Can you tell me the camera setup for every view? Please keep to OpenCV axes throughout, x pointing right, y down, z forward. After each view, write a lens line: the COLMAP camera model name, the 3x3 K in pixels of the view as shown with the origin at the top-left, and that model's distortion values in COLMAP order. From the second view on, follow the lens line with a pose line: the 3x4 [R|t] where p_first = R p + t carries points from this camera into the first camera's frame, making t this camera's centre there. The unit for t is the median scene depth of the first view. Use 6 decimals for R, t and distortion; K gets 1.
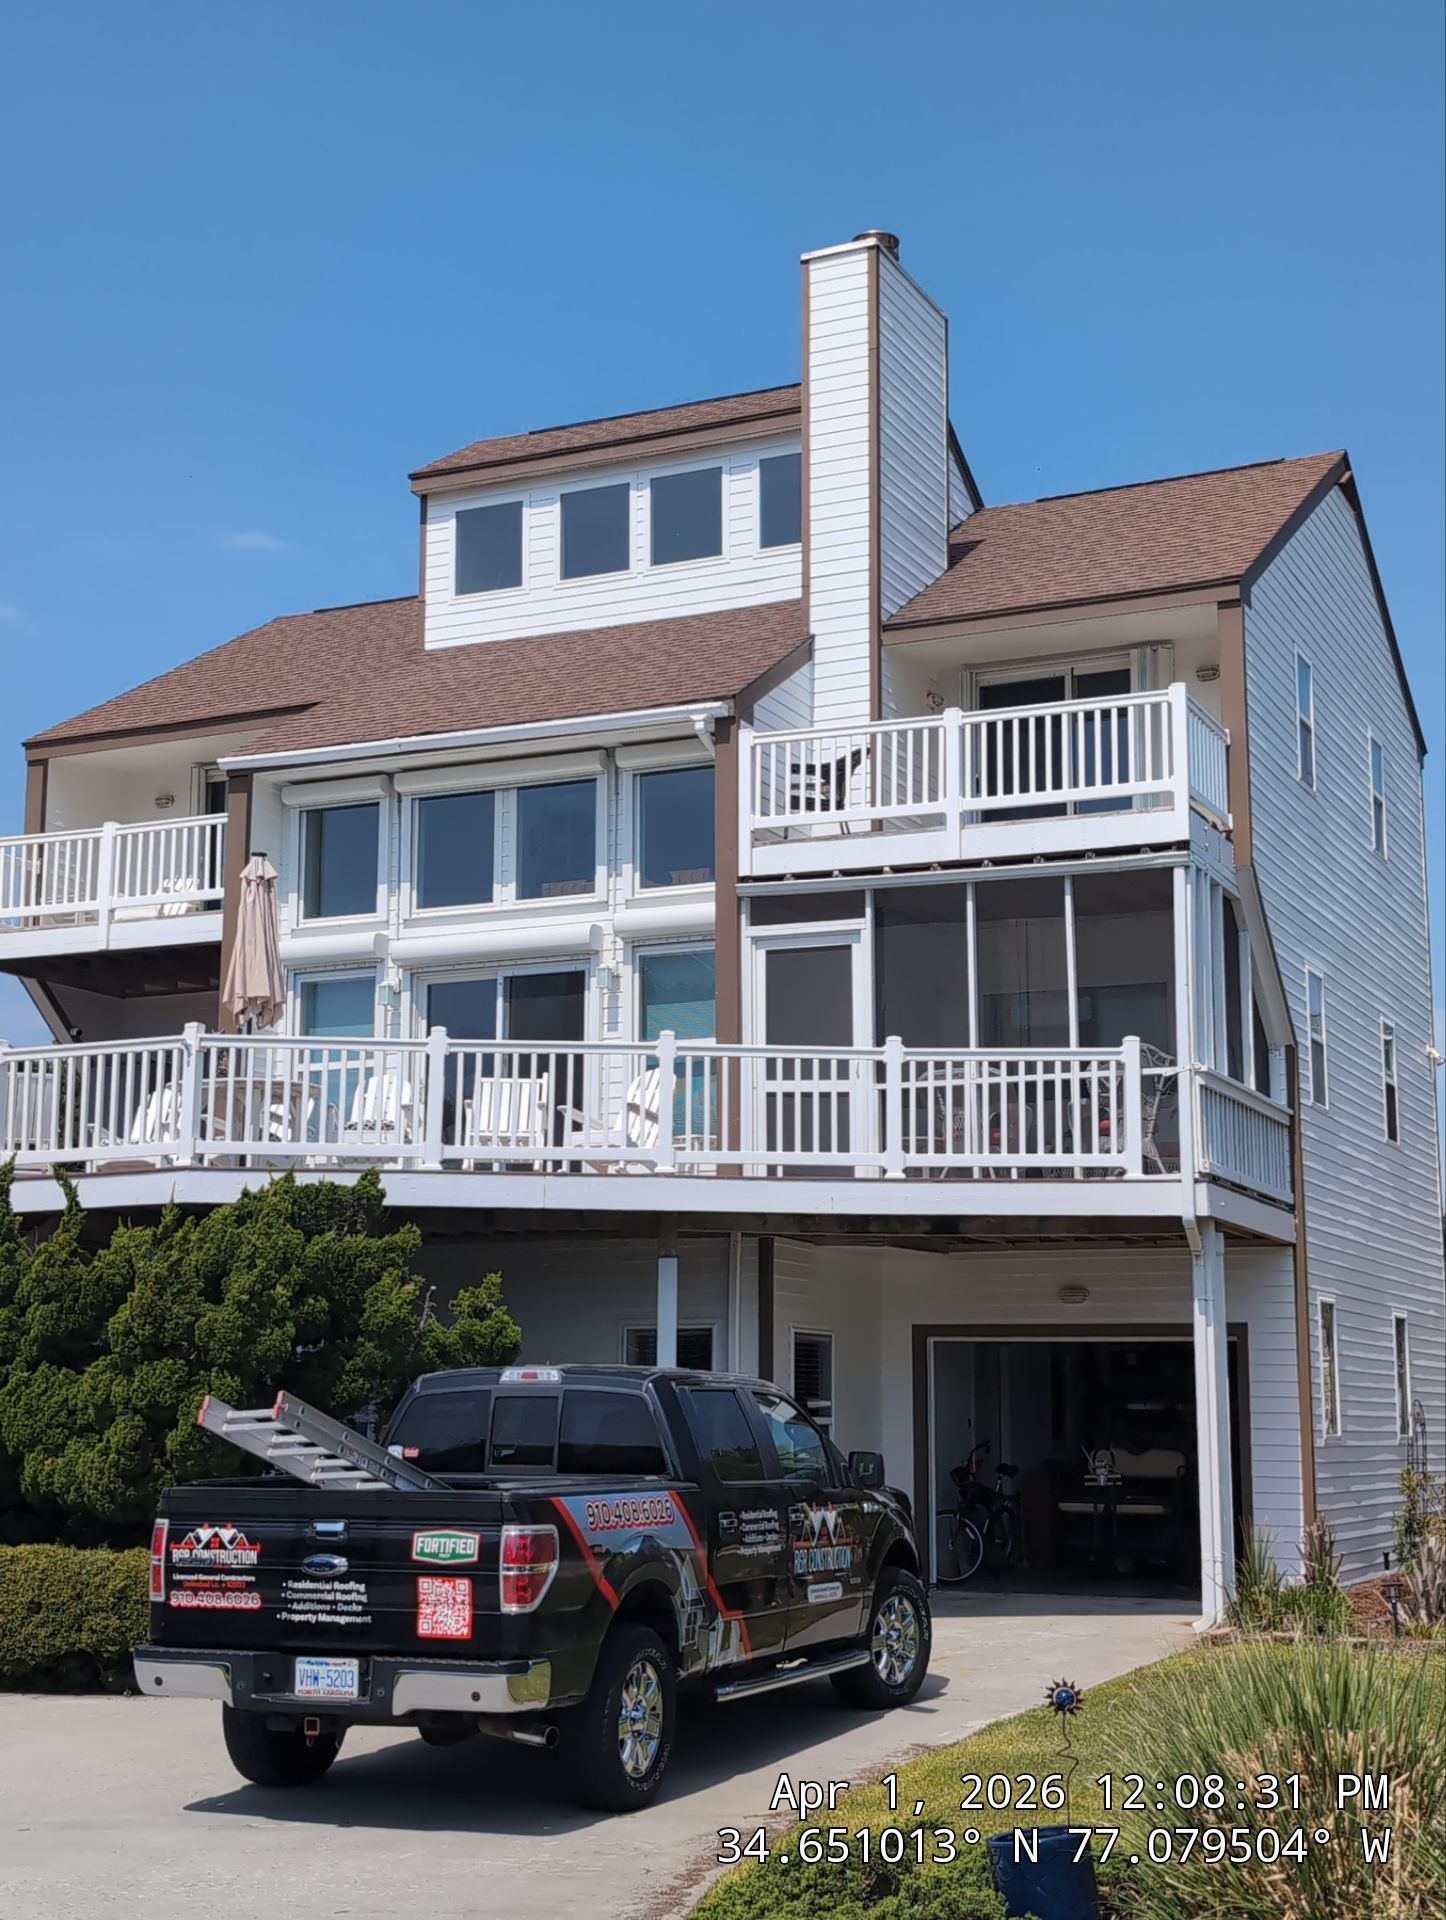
lens RADIAL K [[2576.7, 0, 723.0], [0, 2576.7, 960.0], [0, 0, 1]] dist [0.085458, -0.005970]
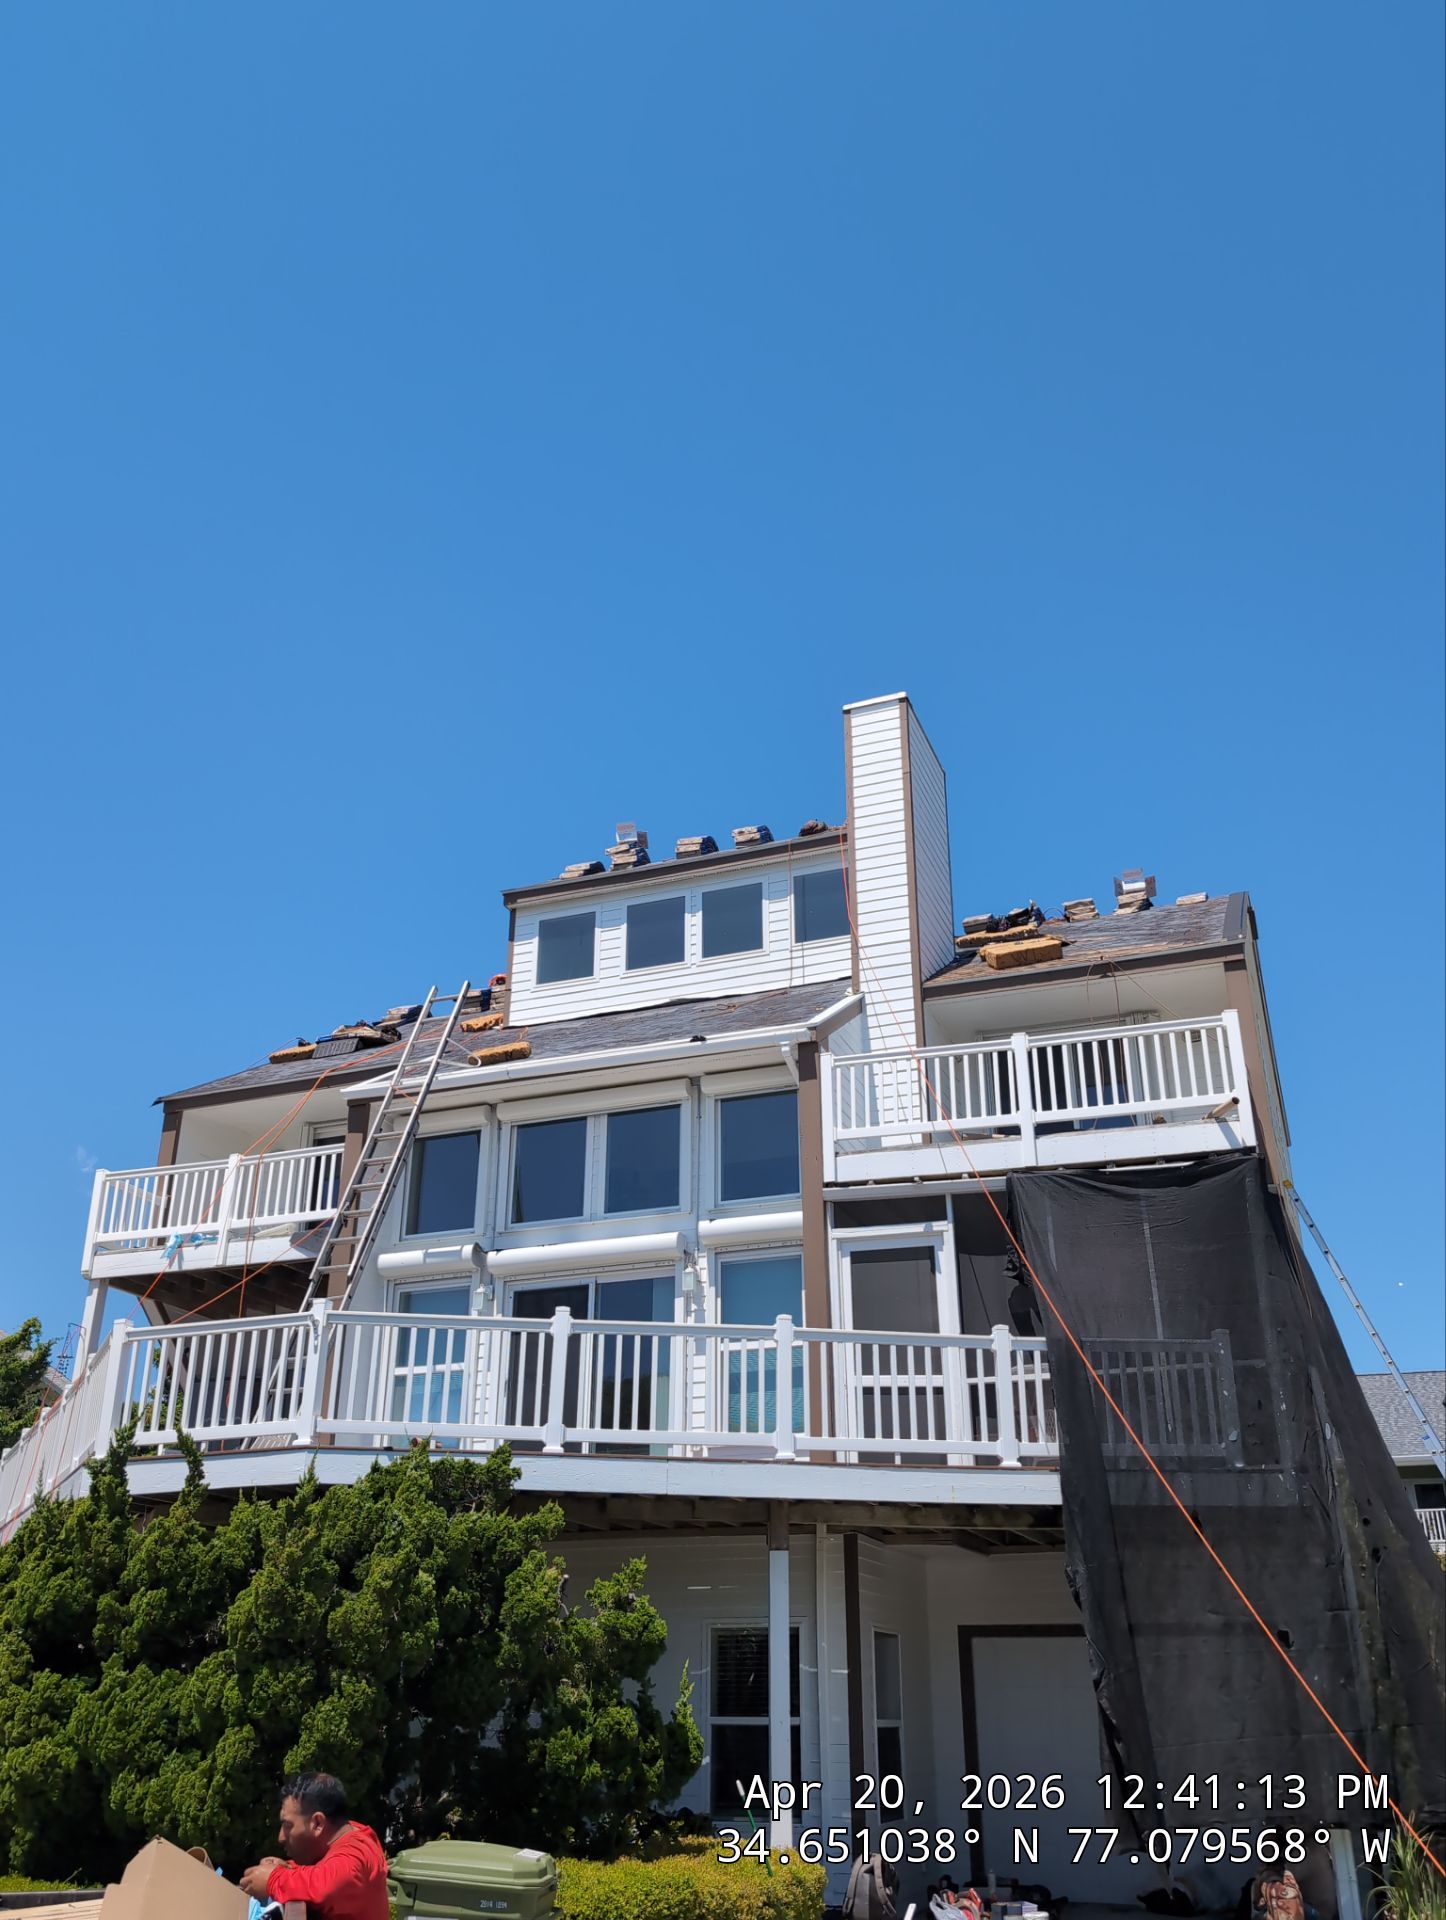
lens RADIAL K [[1621.1, 0, 723.0], [0, 1621.1, 960.0], [0, 0, 1]] dist [0.107179, -0.163573]
pose [[0.996758, 0.033894, 0.072973, -0.090045], [-0.014932, 0.969111, -0.246174, 0.046615], [-0.079063, 0.244286, 0.966475, 0.302028]]
